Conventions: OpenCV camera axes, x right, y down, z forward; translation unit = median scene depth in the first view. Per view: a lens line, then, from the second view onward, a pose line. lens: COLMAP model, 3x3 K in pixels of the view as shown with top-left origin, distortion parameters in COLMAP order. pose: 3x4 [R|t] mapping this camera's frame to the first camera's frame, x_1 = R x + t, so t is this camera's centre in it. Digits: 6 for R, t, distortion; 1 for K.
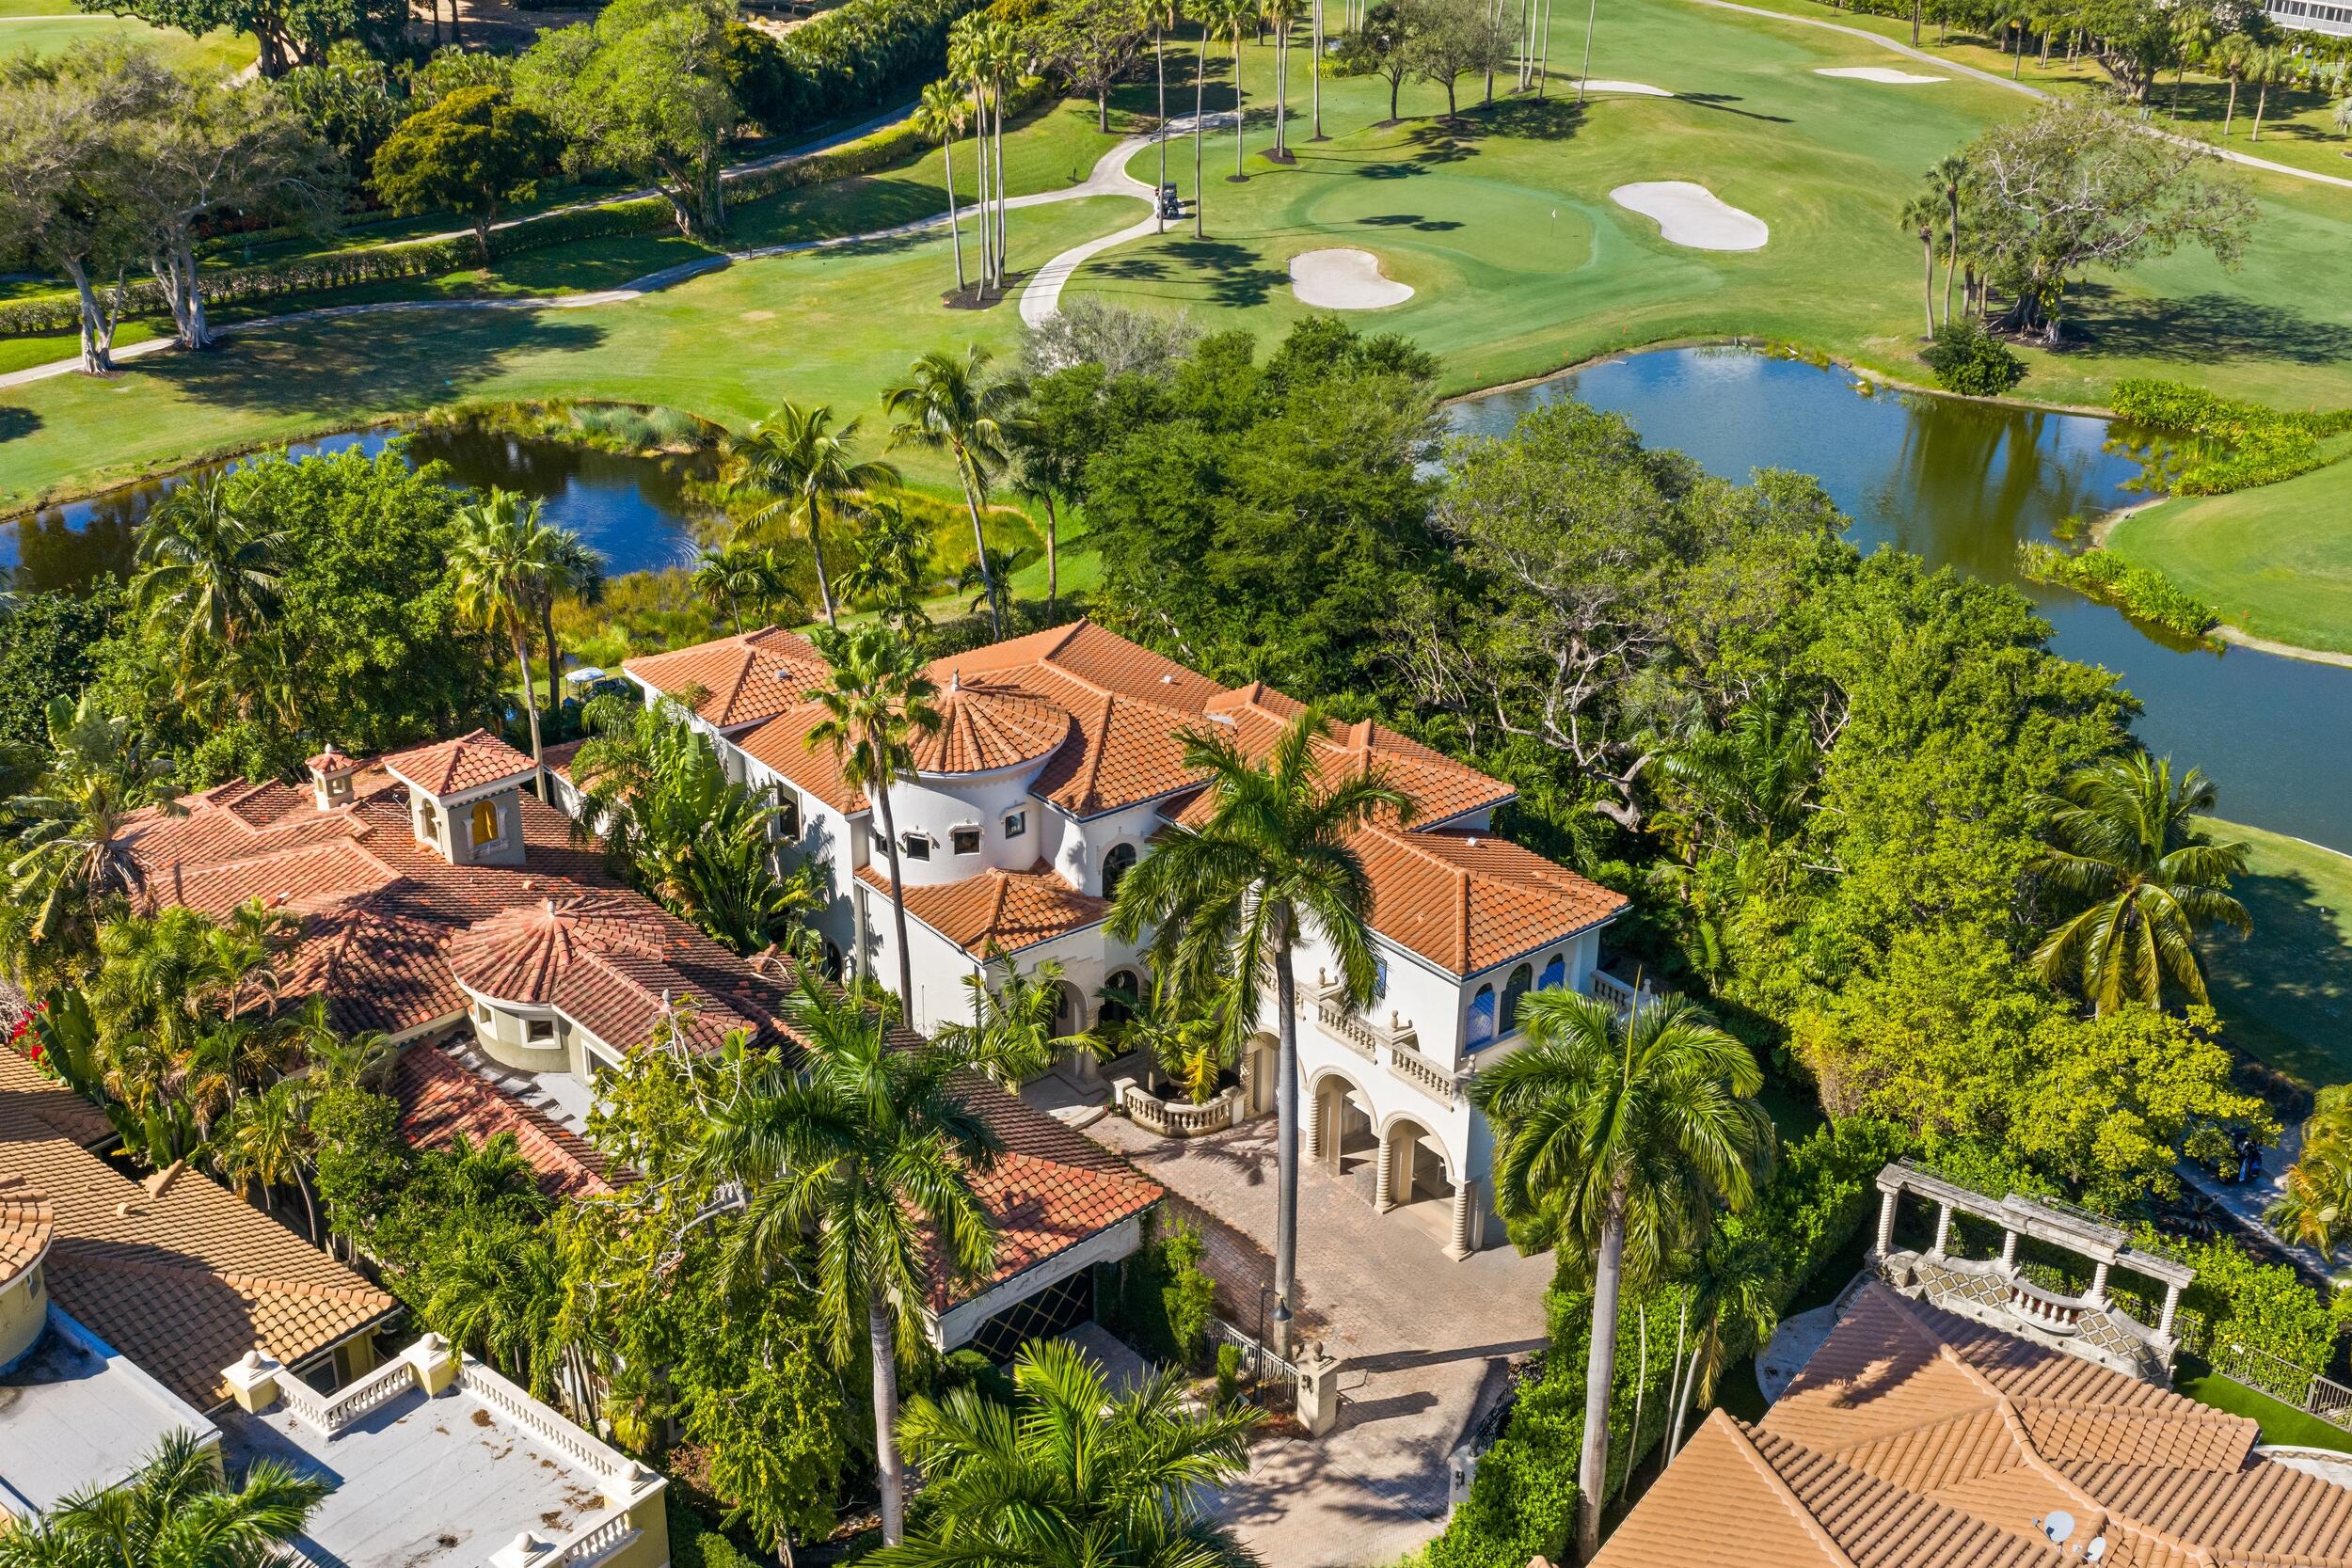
lens RADIAL K [[2353.8, 0, 1177.1], [0, 2353.8, 795.5], [0, 0, 1]] dist [0.020092, 0.000000]
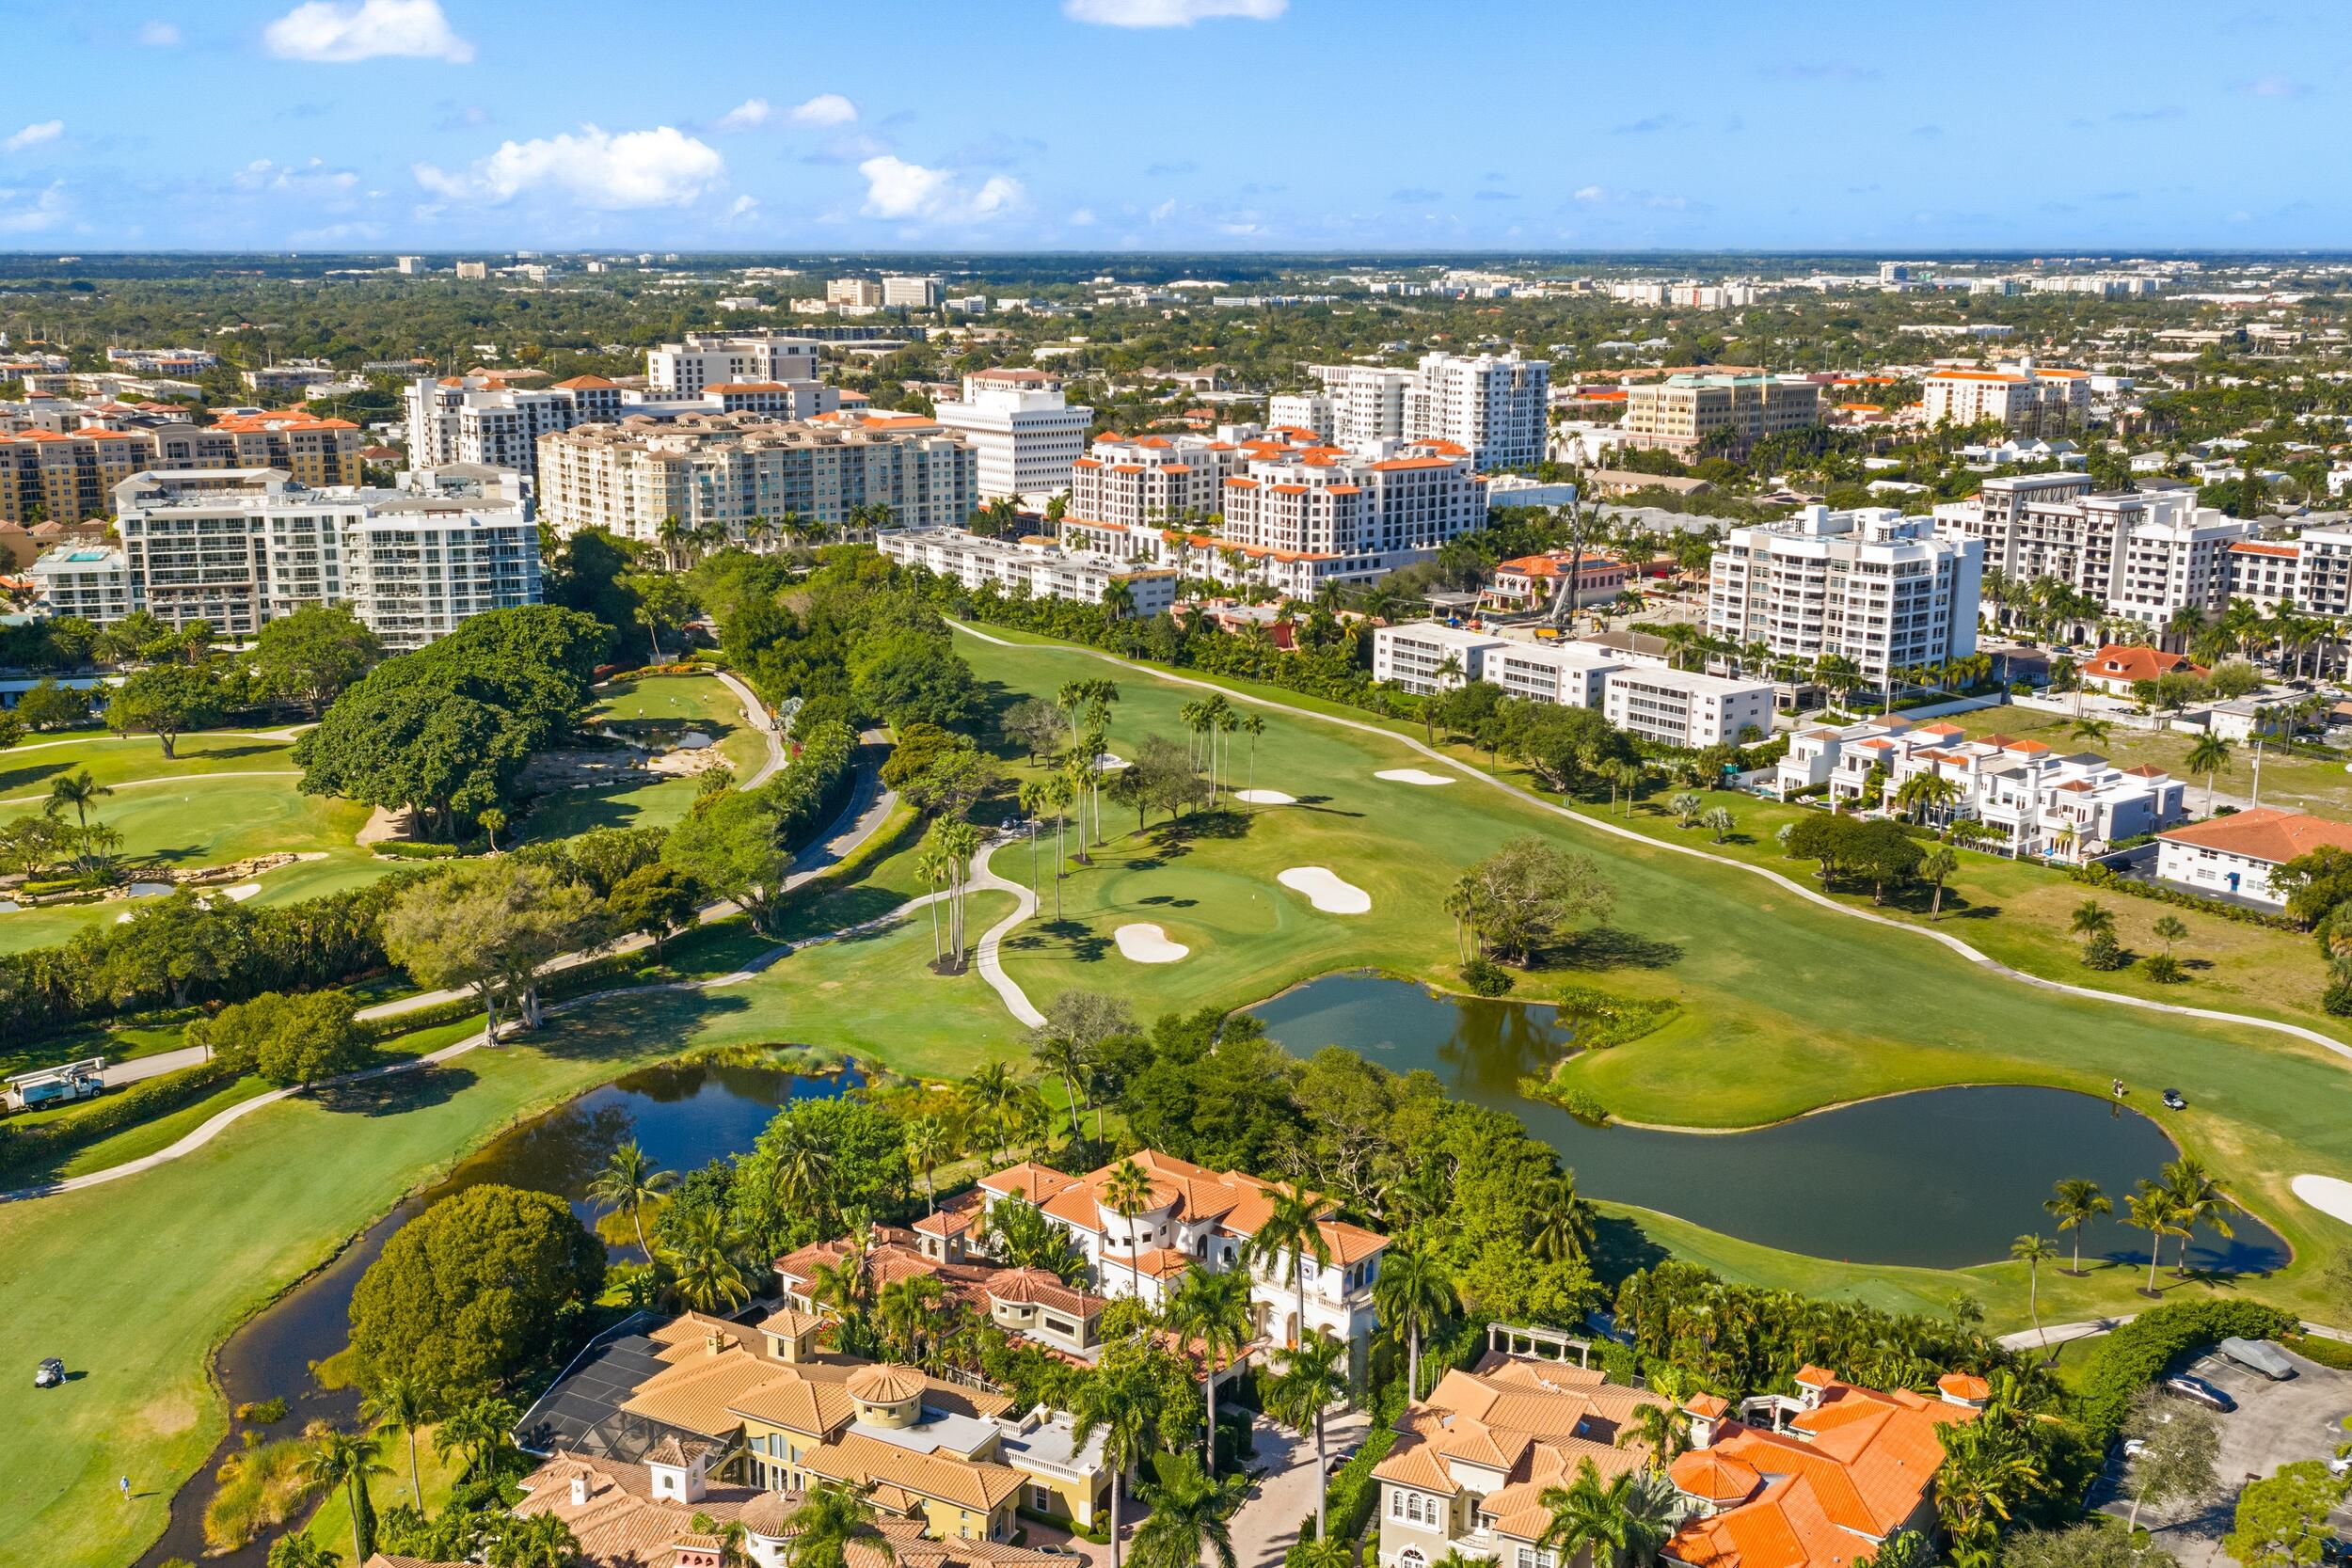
lens RADIAL K [[2353.8, 0, 1171.9], [0, 2353.8, 776.2], [0, 0, 1]] dist [0.020092, 0.000000]
pose [[0.981273, -0.037985, 0.188841, -0.348475], [0.077467, 0.975410, -0.206337, 0.039629], [-0.176359, 0.217102, 0.960086, -1.071110]]
